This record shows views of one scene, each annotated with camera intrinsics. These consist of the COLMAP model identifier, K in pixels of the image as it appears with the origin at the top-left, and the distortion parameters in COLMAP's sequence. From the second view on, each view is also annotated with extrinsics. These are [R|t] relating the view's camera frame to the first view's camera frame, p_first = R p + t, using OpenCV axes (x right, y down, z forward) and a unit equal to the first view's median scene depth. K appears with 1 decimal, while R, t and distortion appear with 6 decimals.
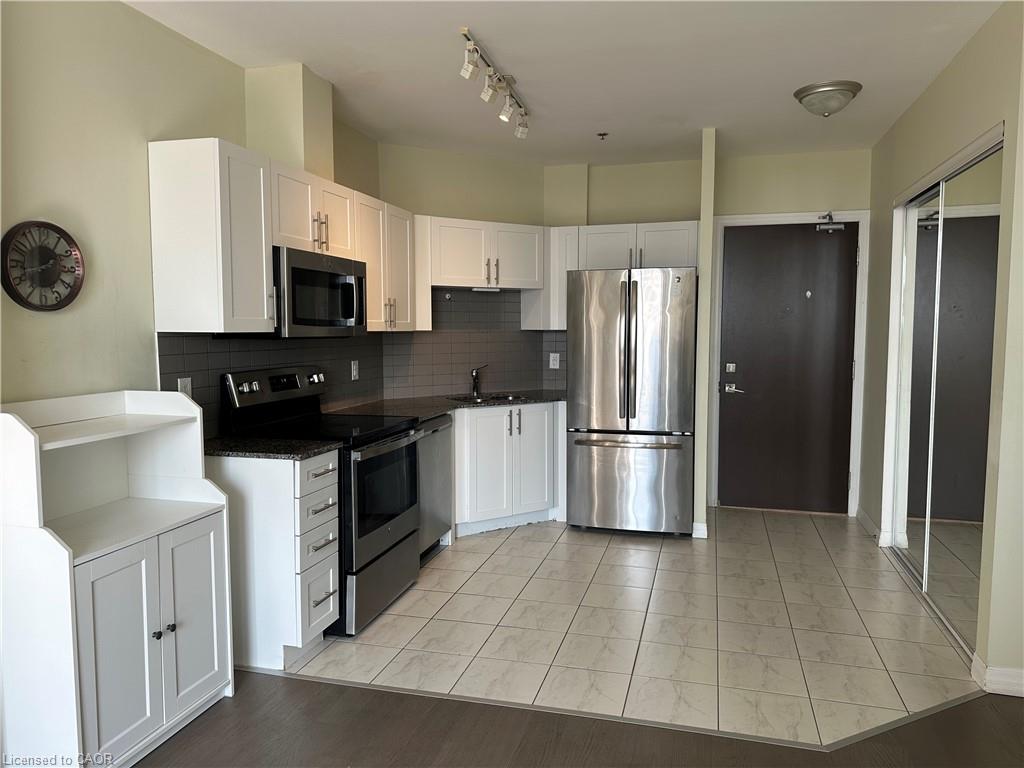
lens RADIAL K [[724.8, 0, 512.2], [0, 724.8, 383.6], [0, 0, 1]] dist [0.003481, 0.001235]
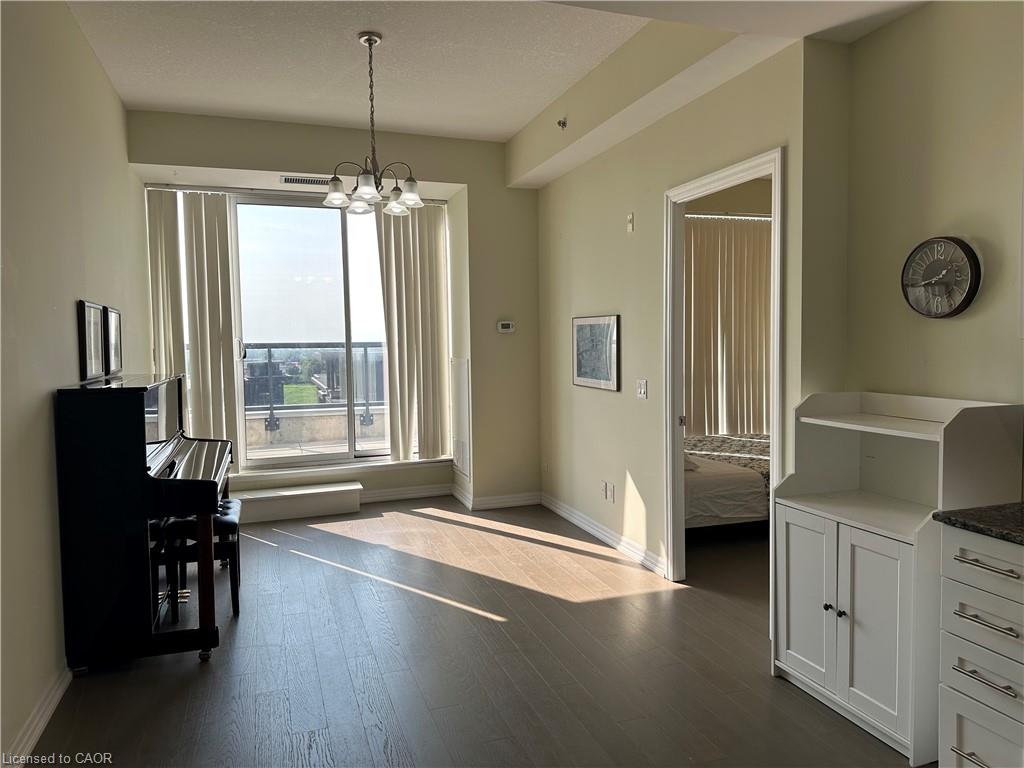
lens RADIAL K [[724.8, 0, 512.8], [0, 724.8, 381.6], [0, 0, 1]] dist [0.003481, 0.001235]
pose [[-0.826886, 0.034777, -0.561294, 0.509539], [-0.037324, 0.992492, 0.116478, -0.106862], [0.561130, 0.117263, -0.819379, 1.537358]]
